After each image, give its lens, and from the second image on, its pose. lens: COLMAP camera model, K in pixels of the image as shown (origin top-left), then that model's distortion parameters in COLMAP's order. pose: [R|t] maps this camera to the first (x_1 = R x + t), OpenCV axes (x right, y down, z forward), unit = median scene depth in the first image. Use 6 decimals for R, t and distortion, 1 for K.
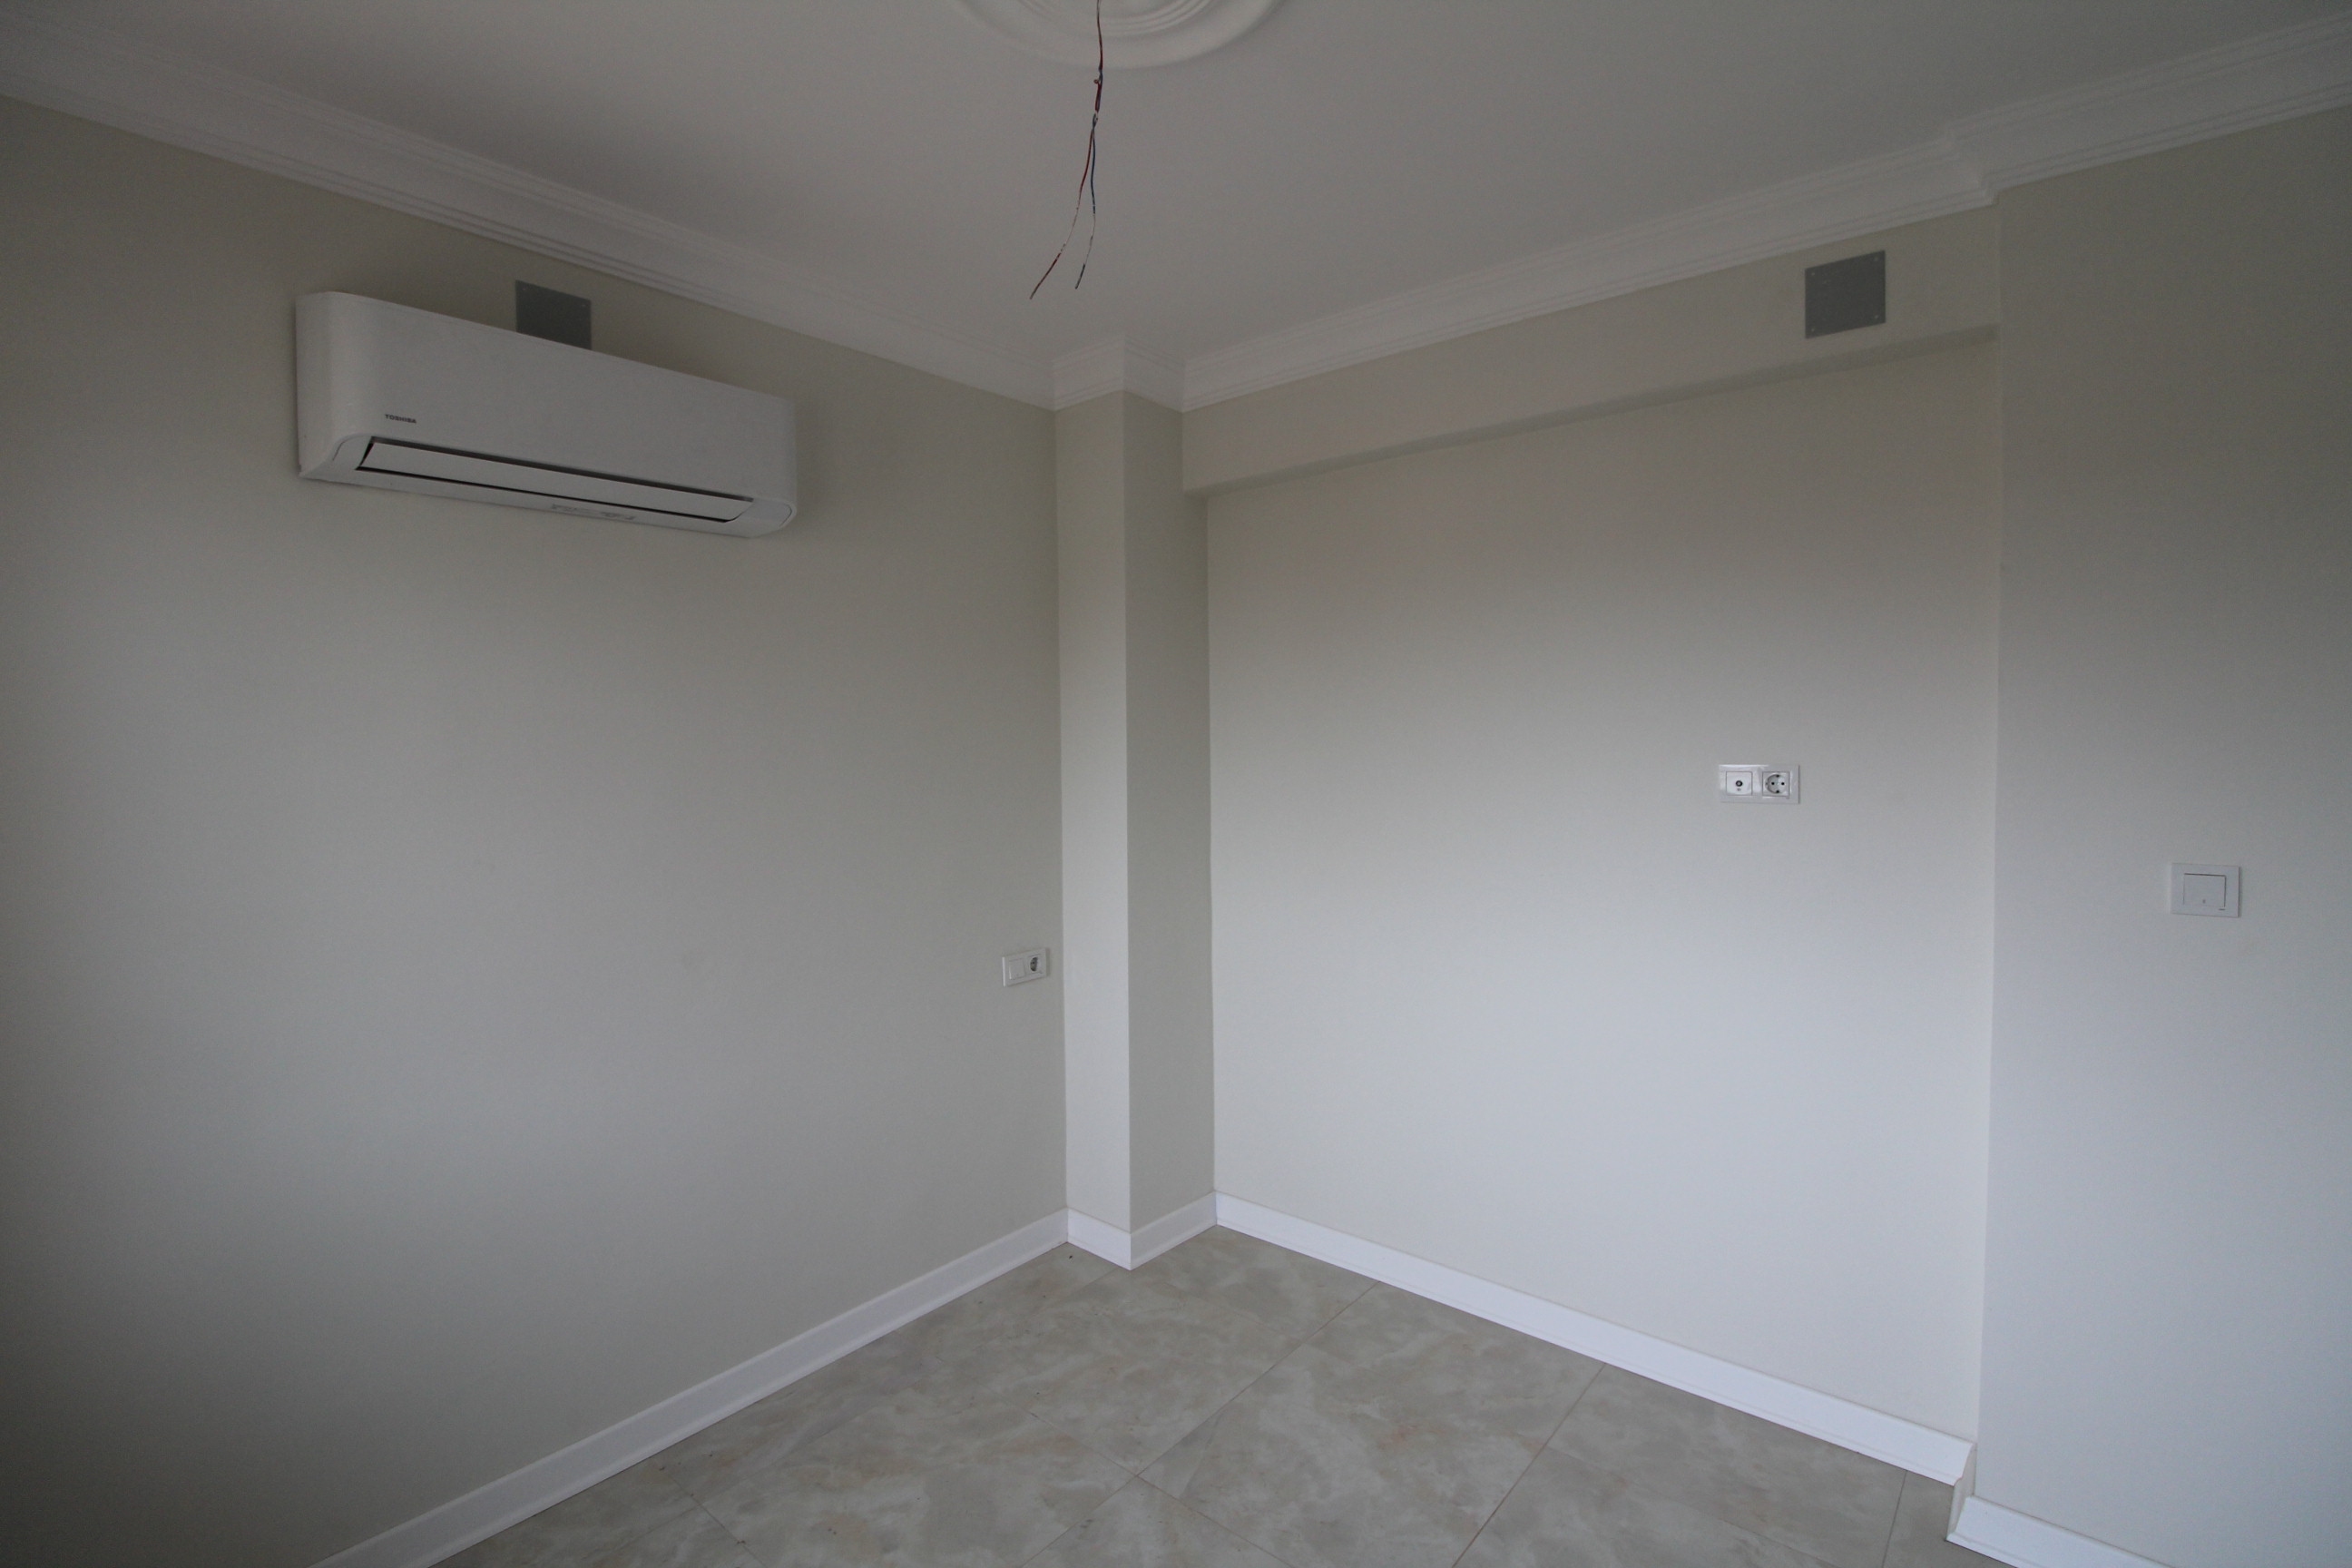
lens RADIAL K [[1084.0, 0, 1187.1], [0, 1084.0, 764.7], [0, 0, 1]] dist [-0.000399, -0.012759]
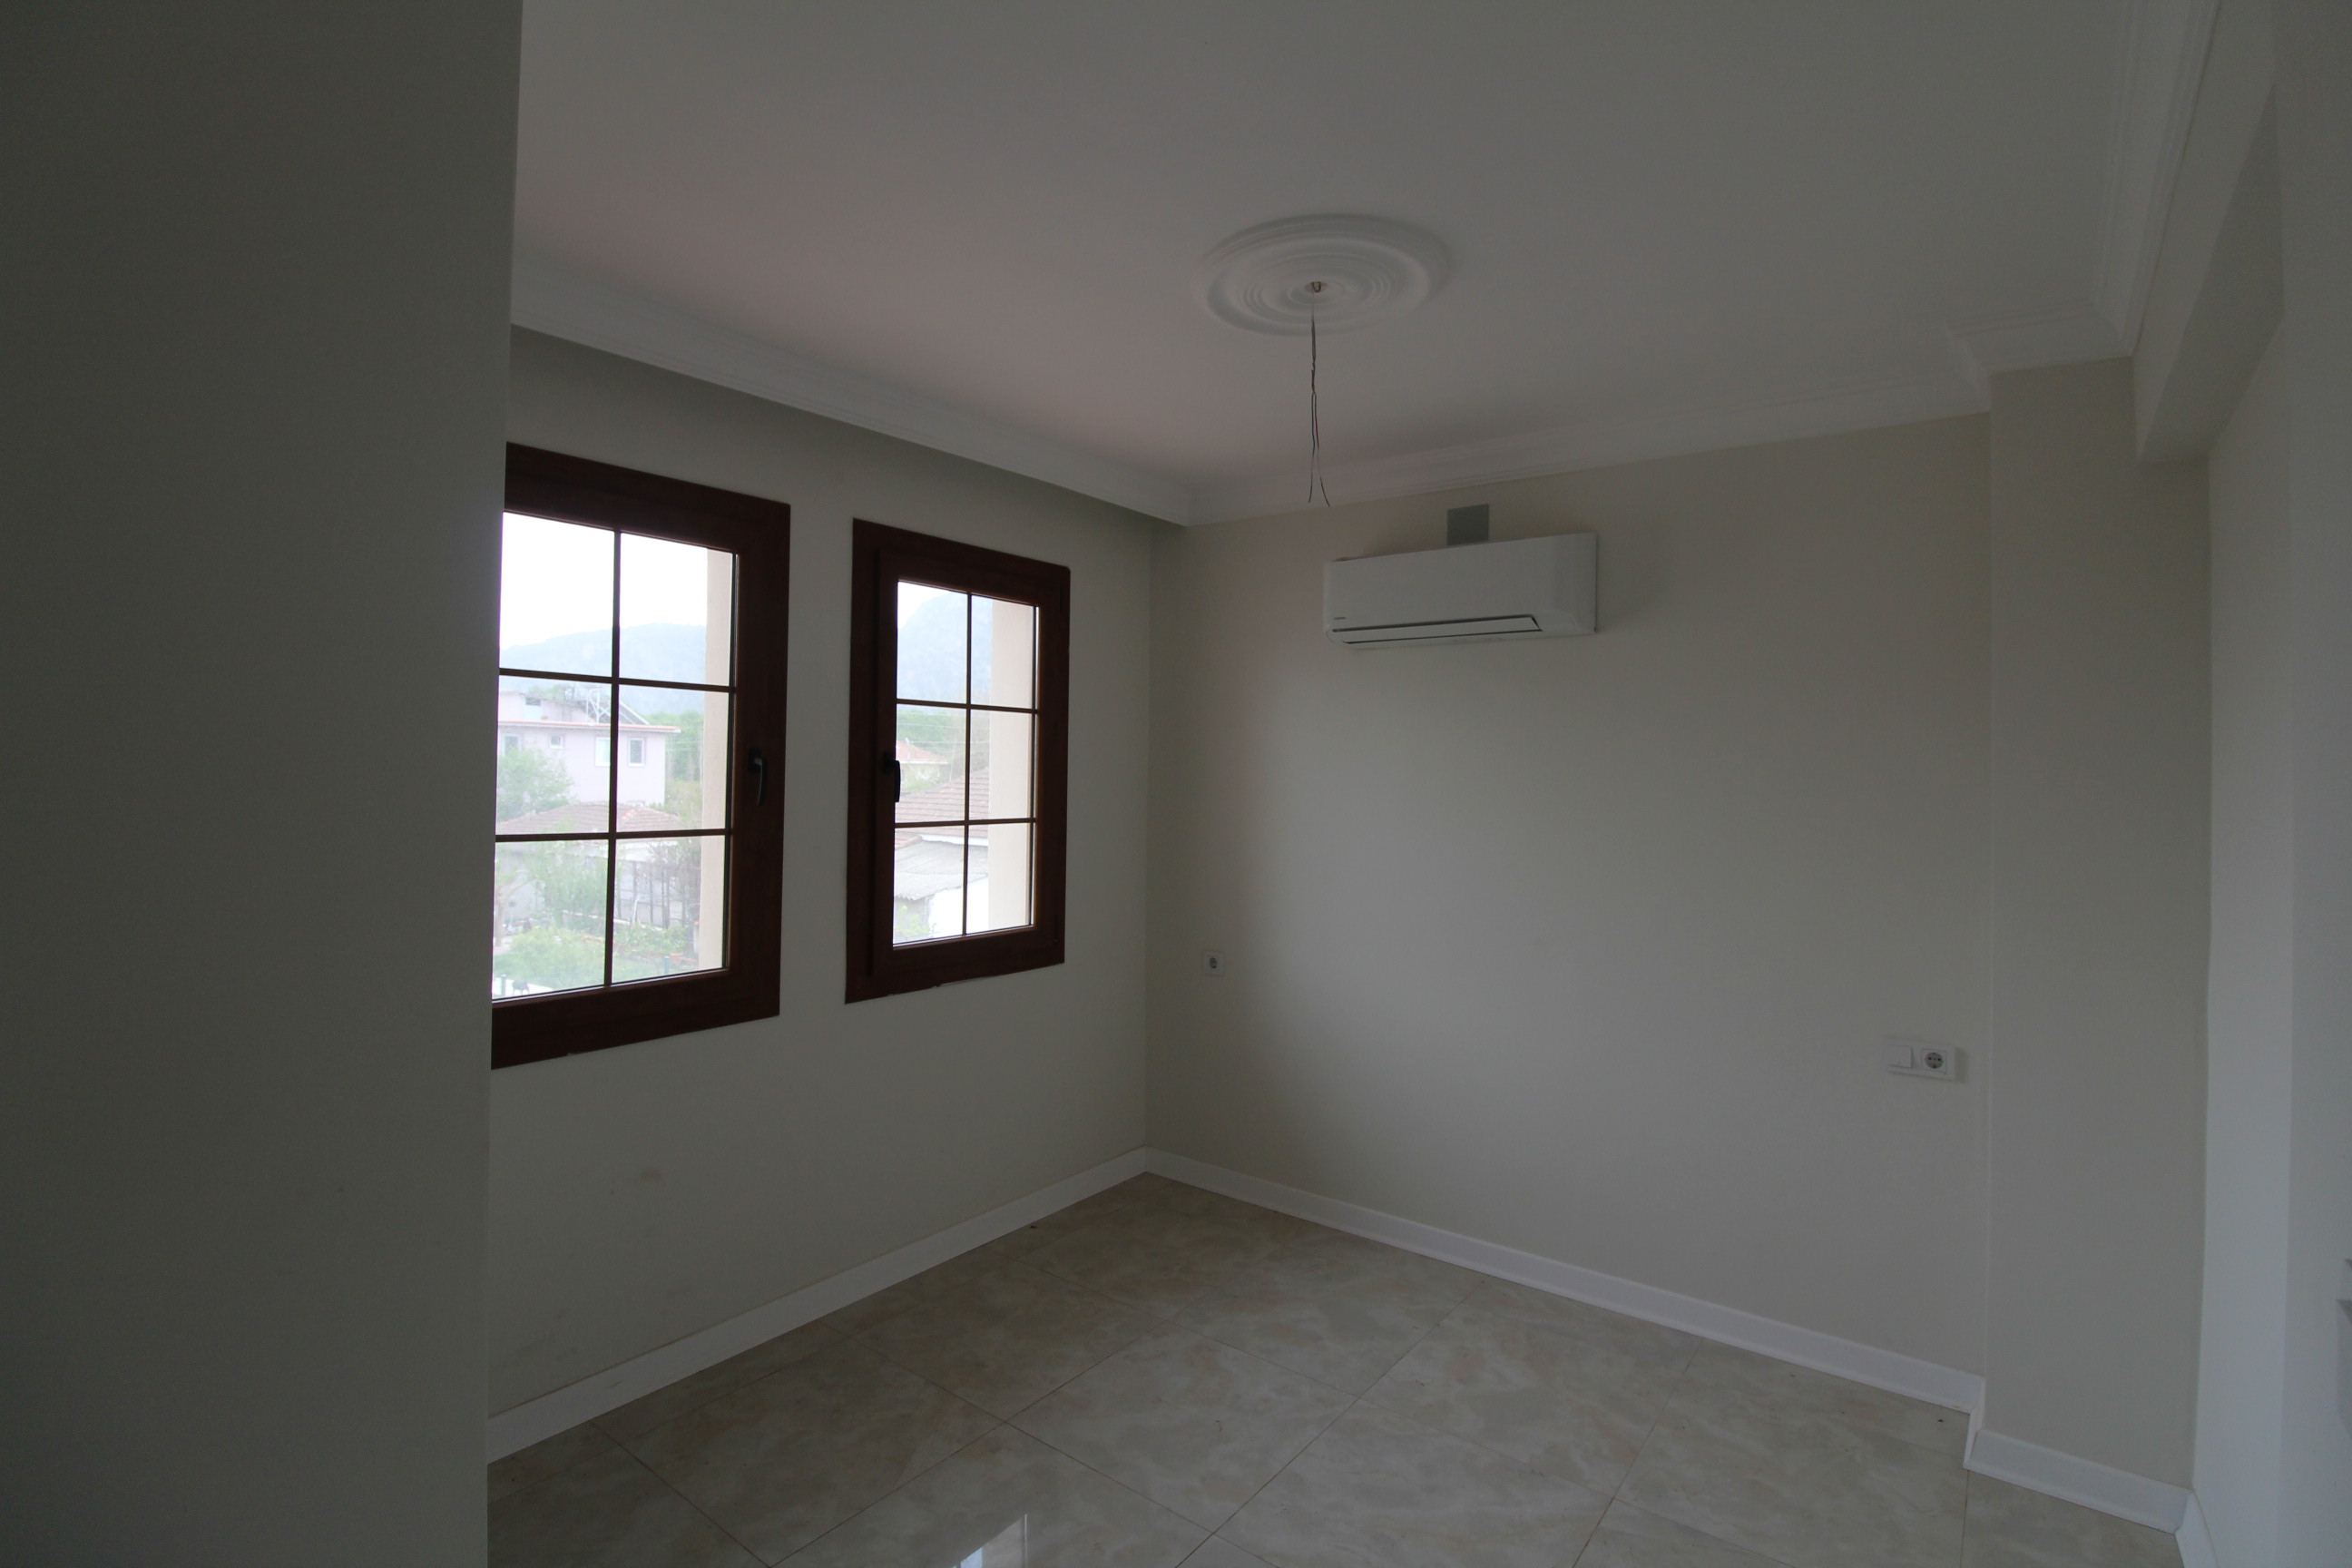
lens RADIAL K [[1084.0, 0, 1187.1], [0, 1084.0, 764.7], [0, 0, 1]] dist [-0.000399, -0.012759]
pose [[0.026984, -0.006389, -0.999615, 0.941557], [-0.043699, 0.999016, -0.007565, -0.024868], [0.998680, 0.043886, 0.026678, 0.501355]]
